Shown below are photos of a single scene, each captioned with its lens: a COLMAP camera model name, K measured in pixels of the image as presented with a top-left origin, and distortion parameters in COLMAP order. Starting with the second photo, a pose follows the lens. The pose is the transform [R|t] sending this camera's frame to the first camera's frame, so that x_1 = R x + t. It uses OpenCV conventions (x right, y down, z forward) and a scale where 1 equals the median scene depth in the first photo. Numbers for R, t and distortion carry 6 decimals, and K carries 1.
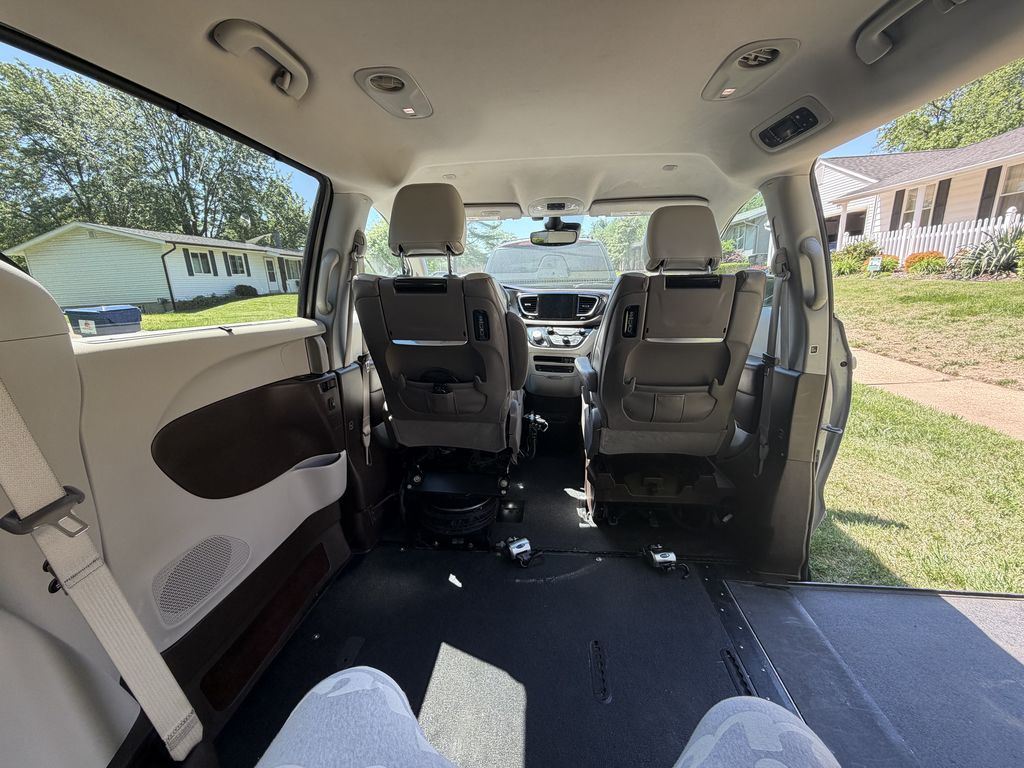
lens RADIAL K [[411.6, 0, 512.0], [0, 411.6, 384.0], [0, 0, 1]] dist [0.000631, -0.000061]
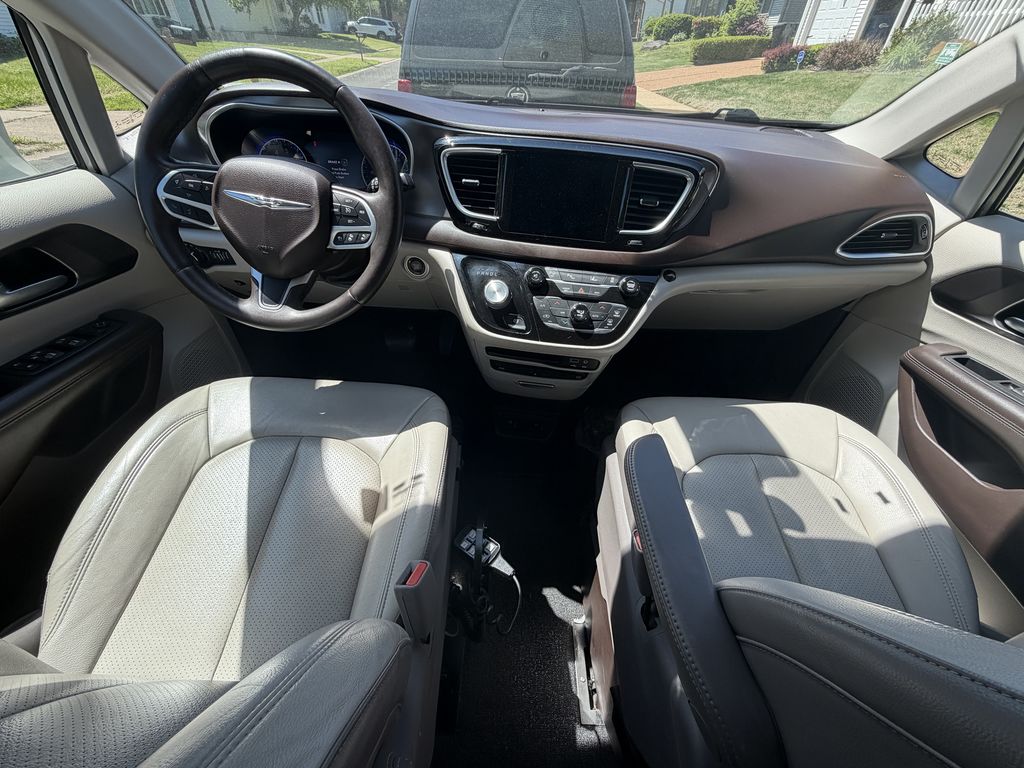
lens RADIAL K [[411.6, 0, 512.0], [0, 411.6, 384.0], [0, 0, 1]] dist [0.000631, -0.000061]
pose [[0.995074, -0.003802, 0.099065, 0.039327], [-0.039440, 0.901605, 0.430758, -0.197513], [-0.090955, -0.432543, 0.897014, 0.661743]]
